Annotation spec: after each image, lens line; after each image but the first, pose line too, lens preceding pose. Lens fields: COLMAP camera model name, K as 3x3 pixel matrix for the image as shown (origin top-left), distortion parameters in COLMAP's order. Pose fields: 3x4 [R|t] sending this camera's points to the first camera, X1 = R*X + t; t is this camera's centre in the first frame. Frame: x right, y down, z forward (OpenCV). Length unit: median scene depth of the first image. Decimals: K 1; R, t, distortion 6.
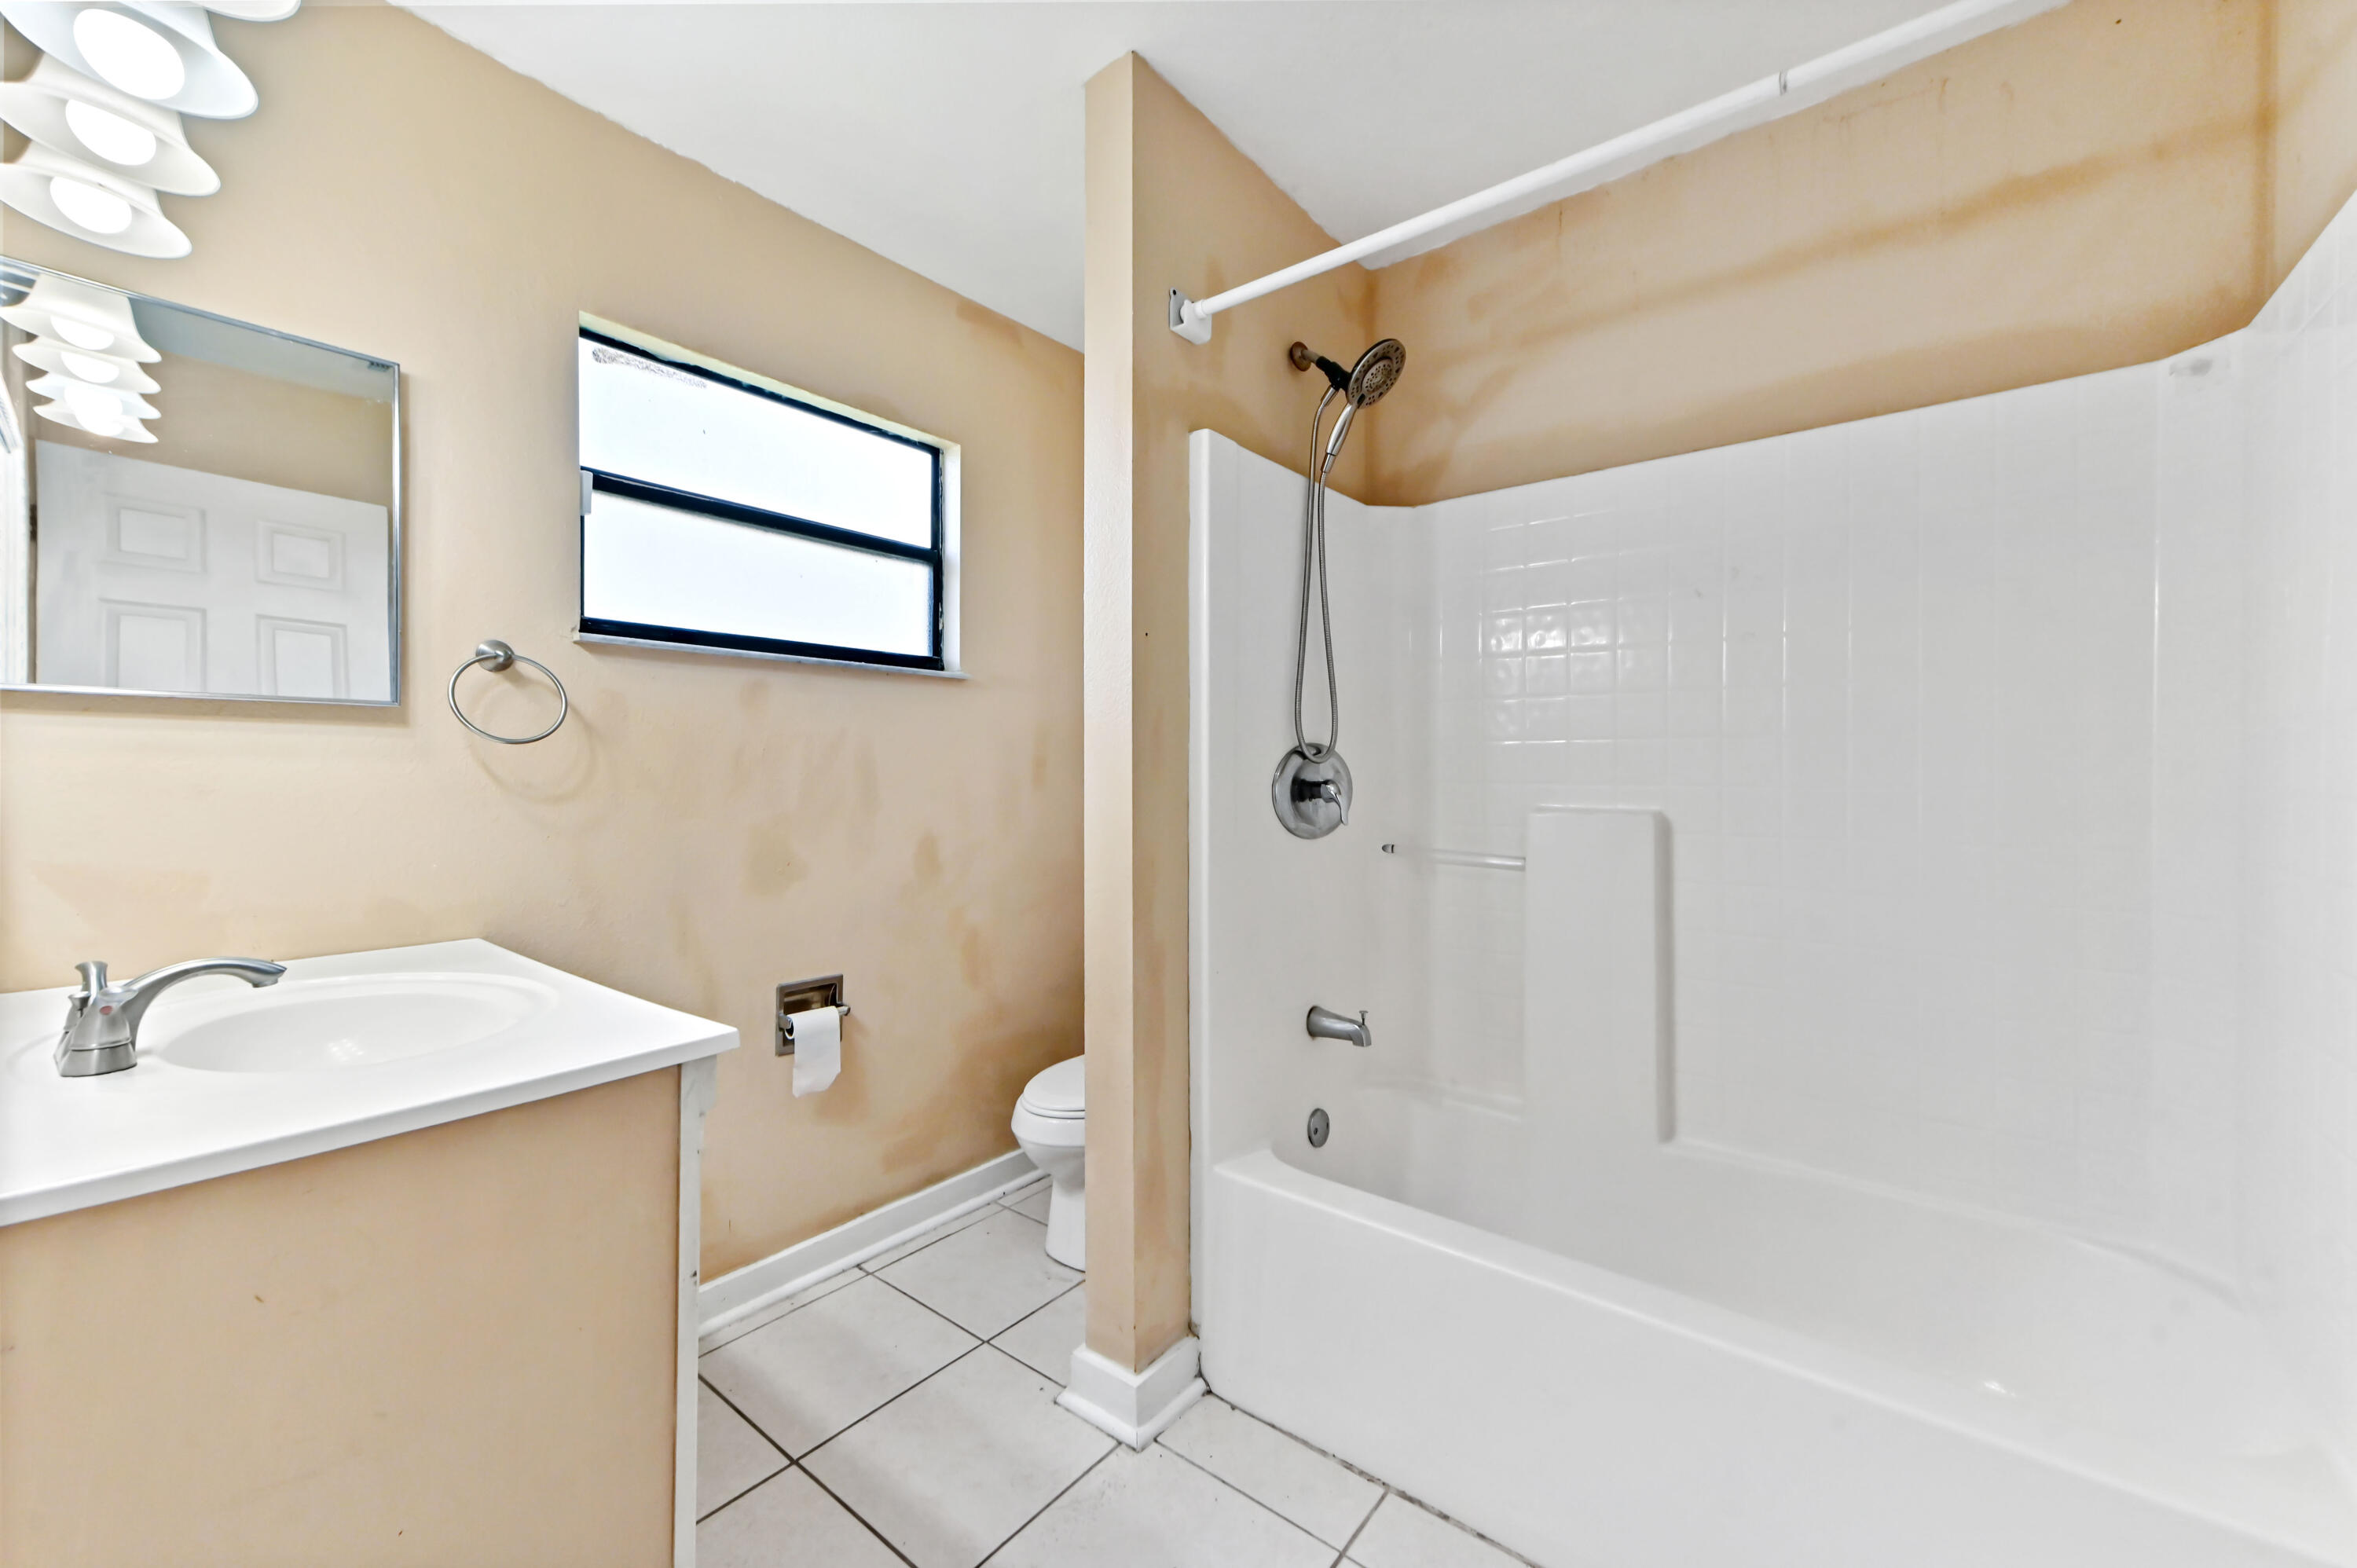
lens RADIAL K [[924.4, 0, 1173.6], [0, 924.4, 773.4], [0, 0, 1]] dist [0.007011, -0.001057]
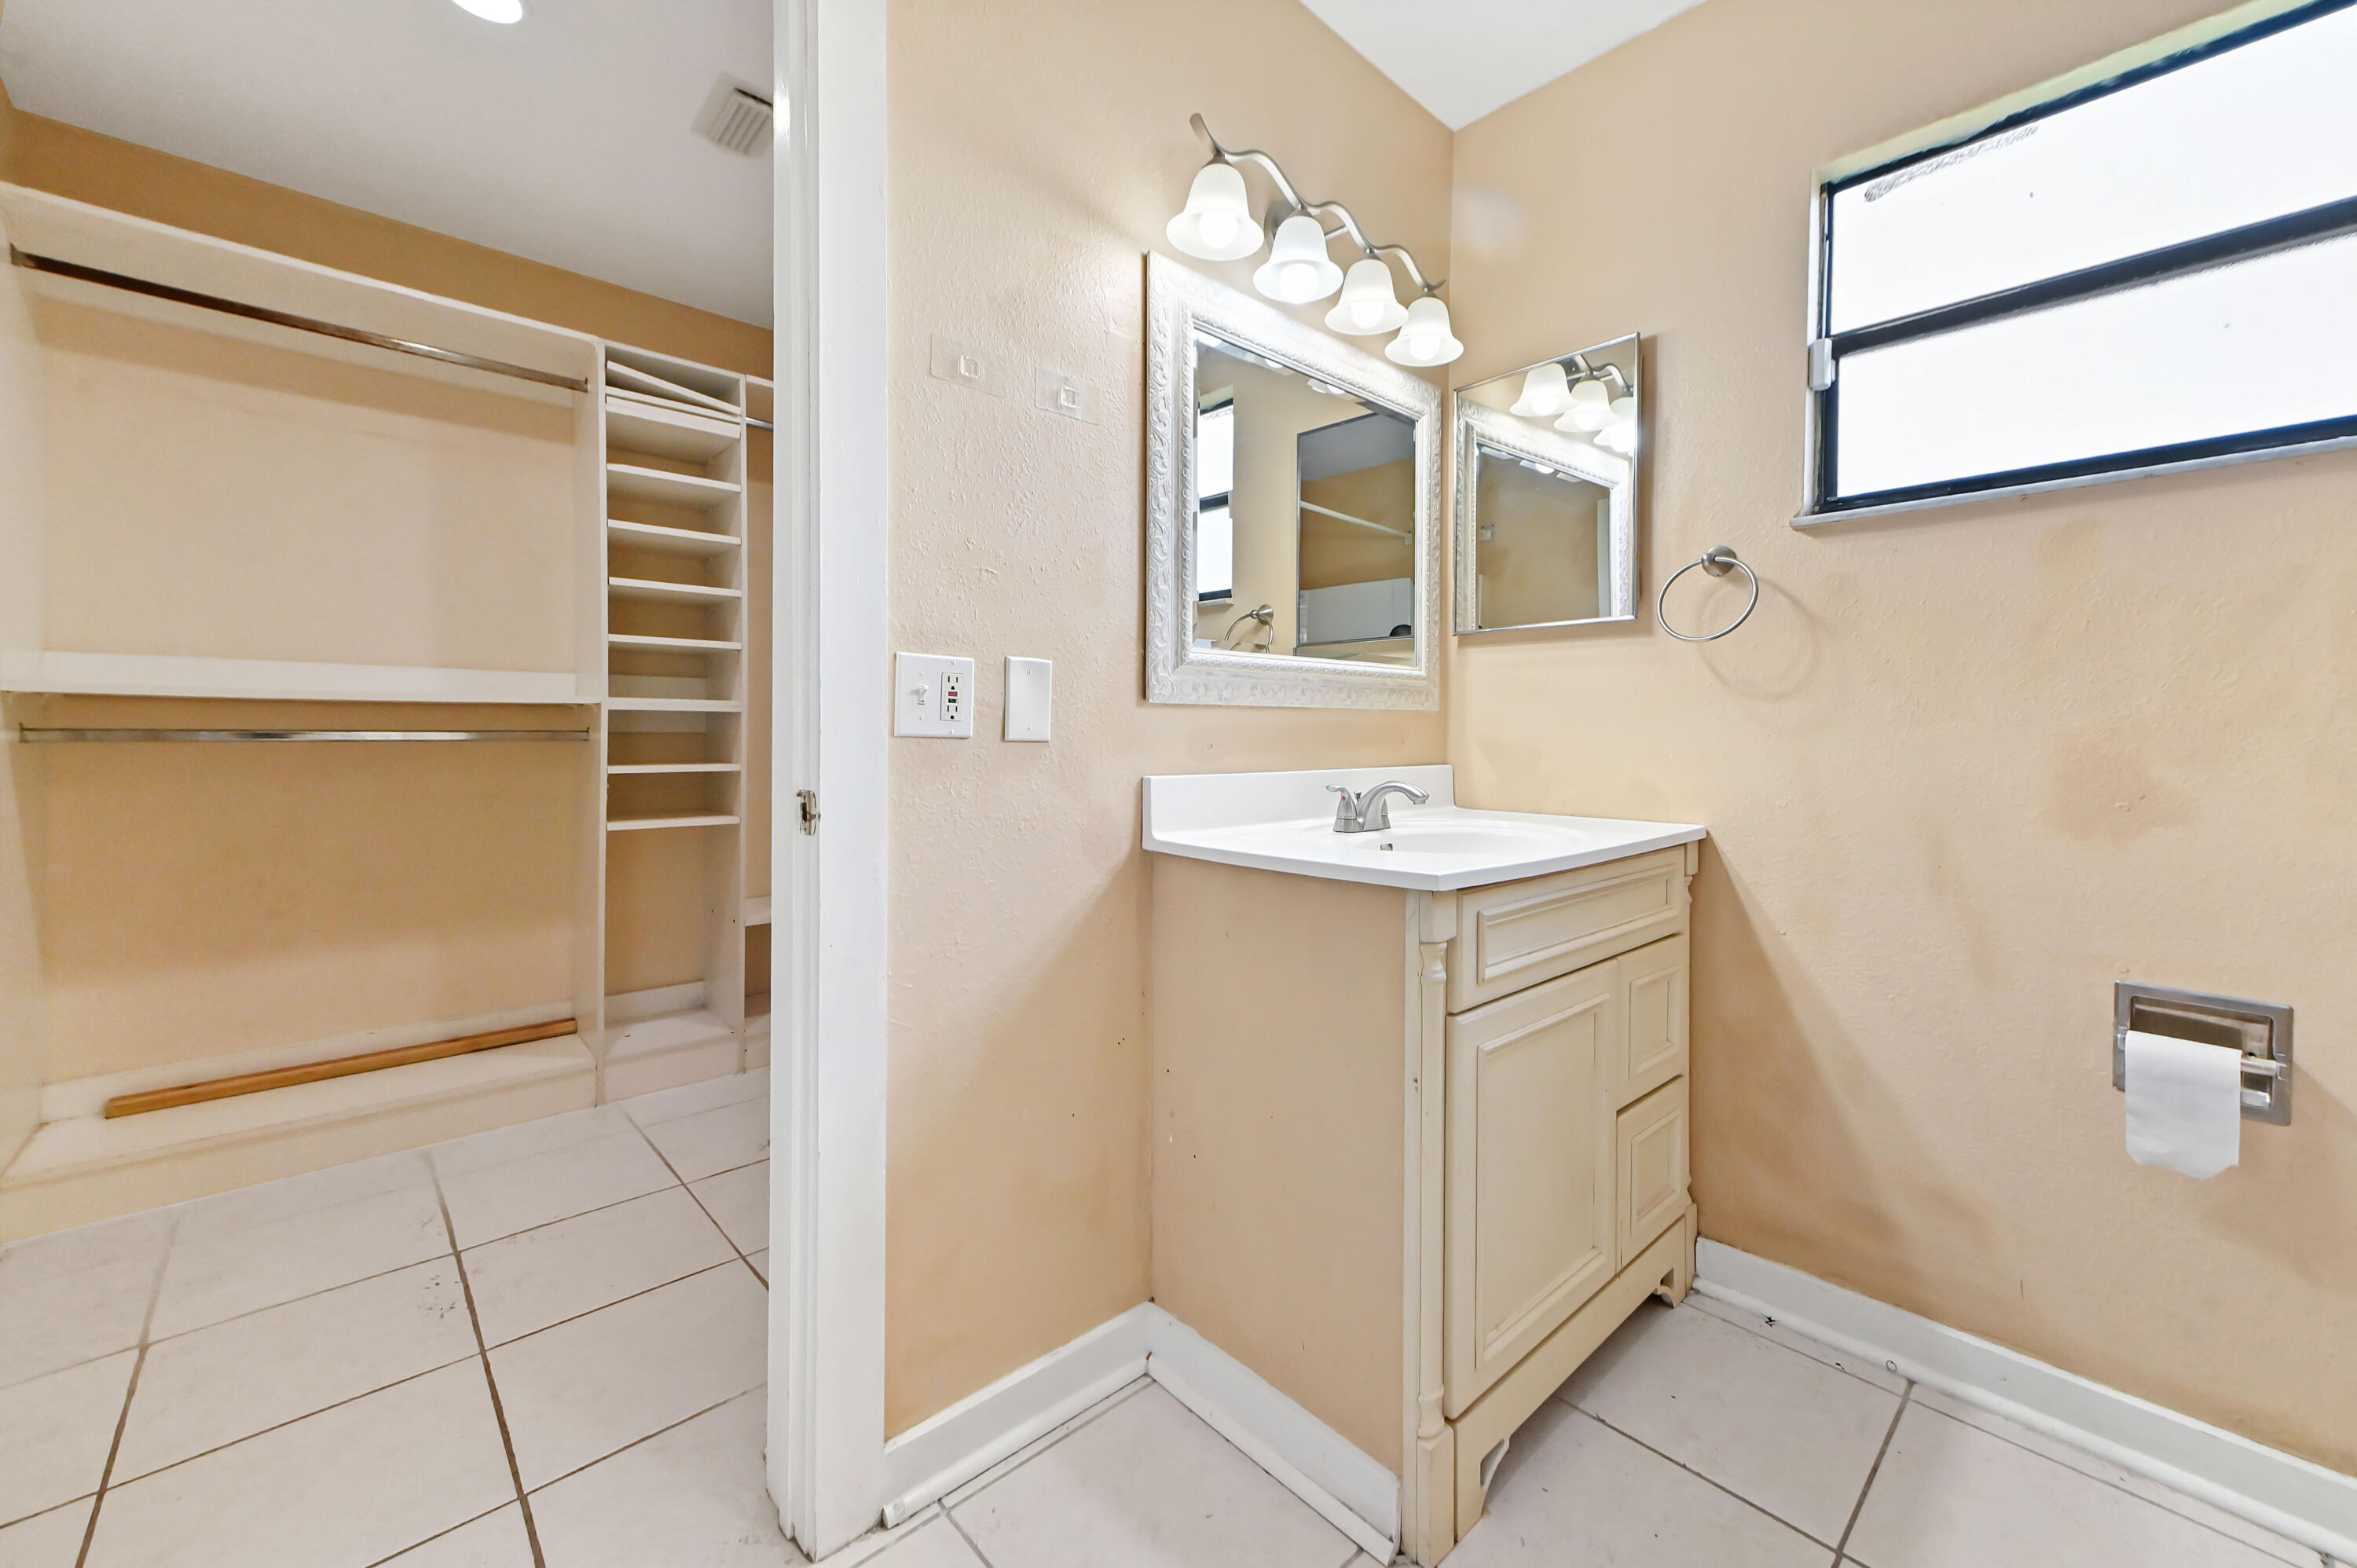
lens RADIAL K [[924.4, 0, 1167.8], [0, 924.4, 743.0], [0, 0, 1]] dist [0.007011, -0.001057]
pose [[-0.167942, 0.008730, -0.985758, 0.360179], [-0.006435, 0.999930, 0.009952, 0.064552], [0.985776, 0.008014, -0.167874, 0.489225]]
